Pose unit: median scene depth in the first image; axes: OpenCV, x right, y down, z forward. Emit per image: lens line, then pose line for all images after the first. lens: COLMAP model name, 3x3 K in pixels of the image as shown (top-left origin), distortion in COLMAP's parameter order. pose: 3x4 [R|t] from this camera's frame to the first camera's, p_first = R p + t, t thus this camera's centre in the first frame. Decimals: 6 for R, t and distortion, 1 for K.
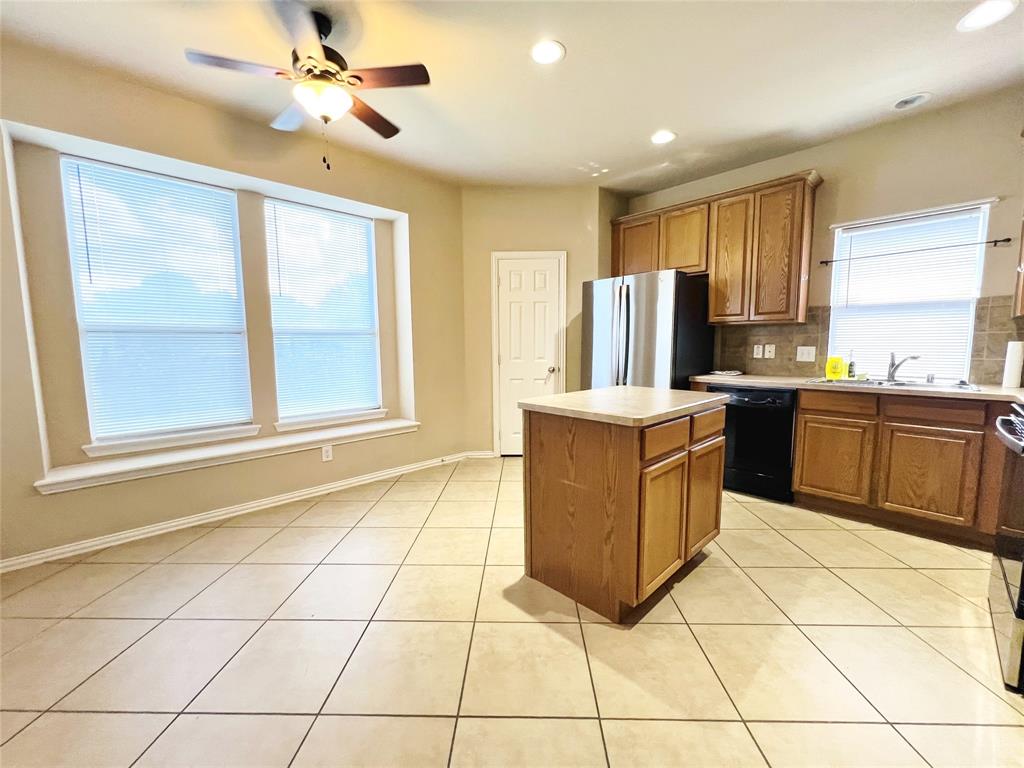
lens RADIAL K [[410.7, 0, 512.0], [0, 410.7, 384.0], [0, 0, 1]] dist [0.010938, 0.000221]
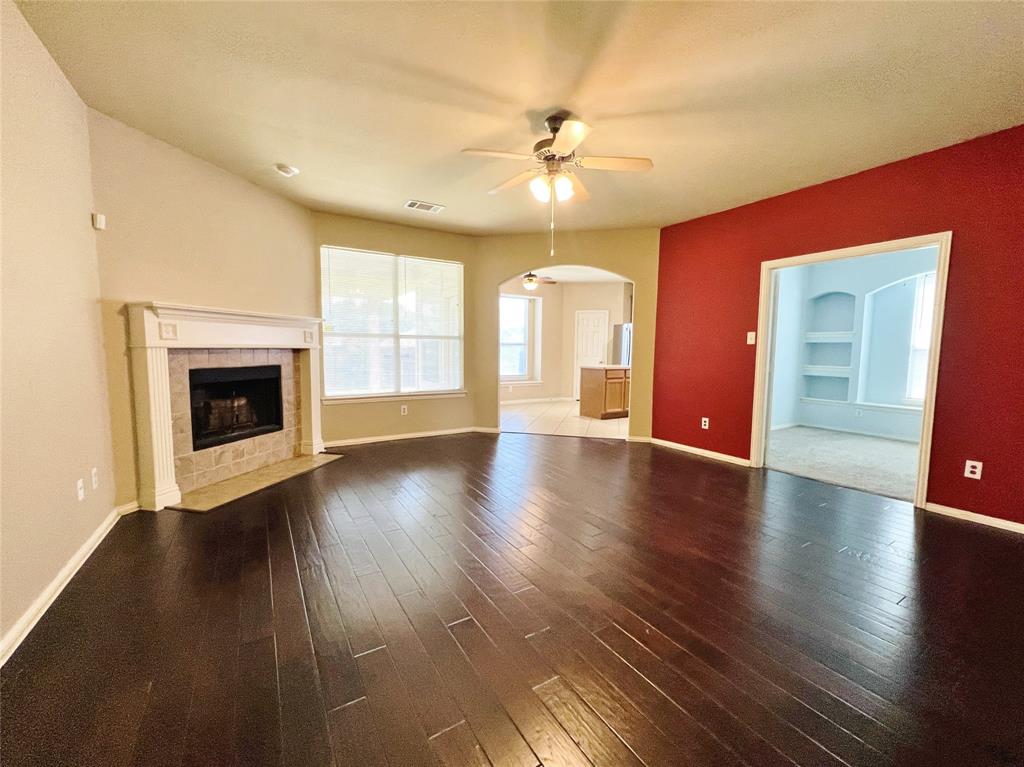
lens RADIAL K [[418.4, 0, 516.0], [0, 418.4, 385.4], [0, 0, 1]] dist [0.000526, 0.000244]
pose [[0.979794, 0.039201, -0.196129, 0.103637], [-0.041308, 0.999124, -0.006660, 0.135038], [0.195696, 0.014628, 0.980555, -1.424081]]
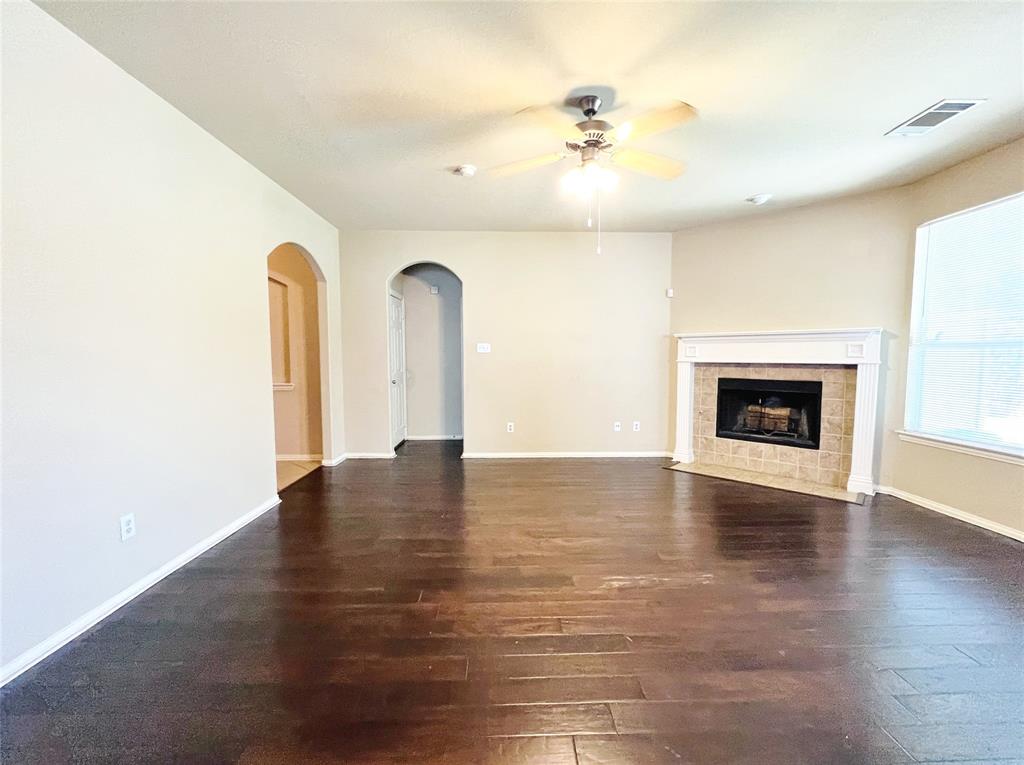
lens RADIAL K [[418.4, 0, 516.0], [0, 418.4, 384.4], [0, 0, 1]] dist [0.000526, 0.000244]
pose [[-0.664537, 0.065988, -0.744336, 0.560978], [-0.064693, 0.987273, 0.145282, 0.004818], [0.744450, 0.144699, -0.651810, -0.352284]]
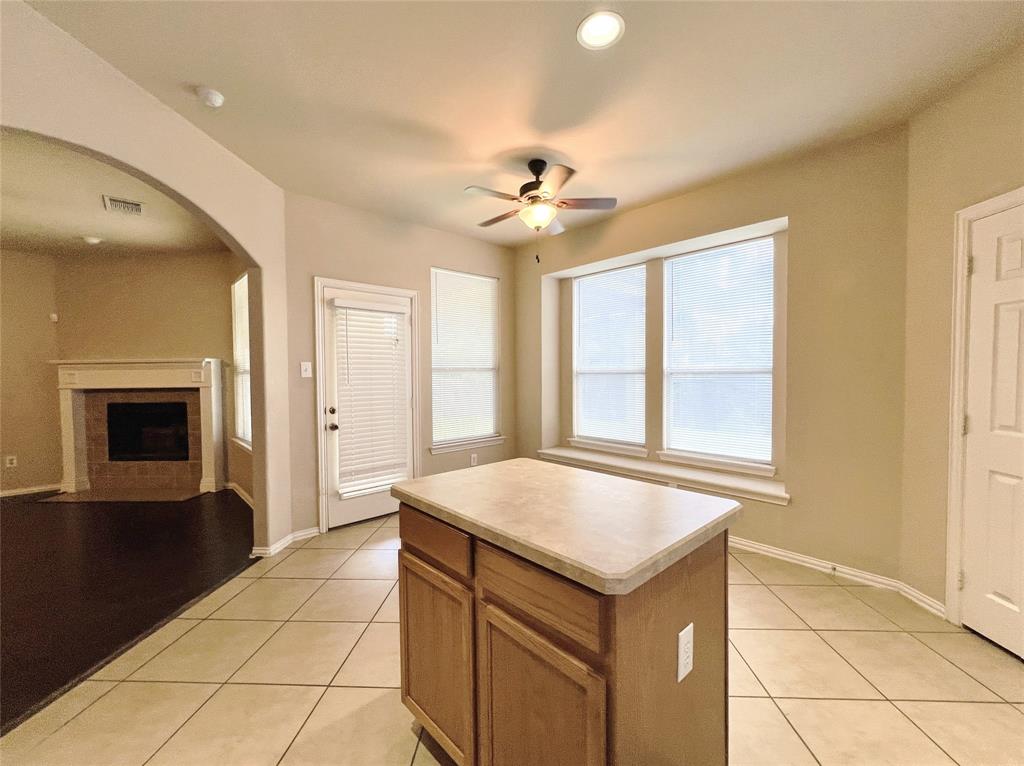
lens RADIAL K [[418.4, 0, 516.0], [0, 418.4, 384.9], [0, 0, 1]] dist [0.000526, 0.000244]
pose [[-0.009937, 0.038763, -0.999199, 0.502758], [-0.087724, 0.995362, 0.039487, -0.086300], [0.996095, 0.088046, -0.006491, 0.507912]]
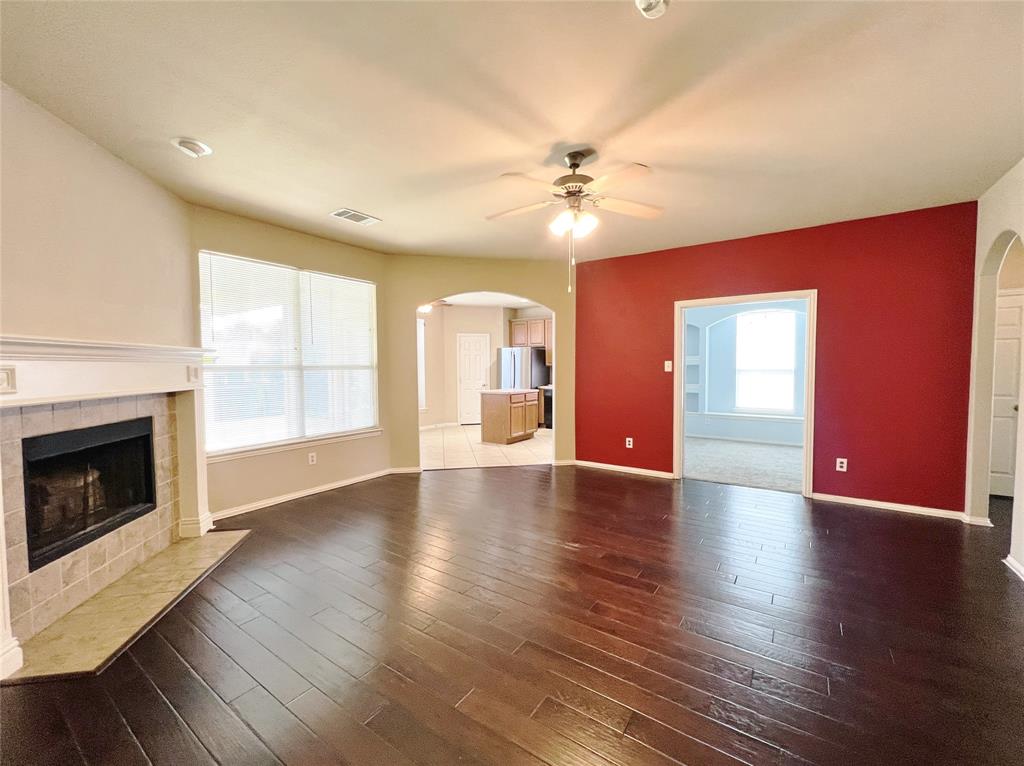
lens RADIAL K [[418.4, 0, 516.0], [0, 418.4, 384.9], [0, 0, 1]] dist [0.000526, 0.000244]
pose [[0.977374, -0.004145, 0.211479, -0.230570], [0.015626, 0.998491, -0.052648, 0.093514], [-0.210942, 0.054762, 0.975964, -1.361311]]
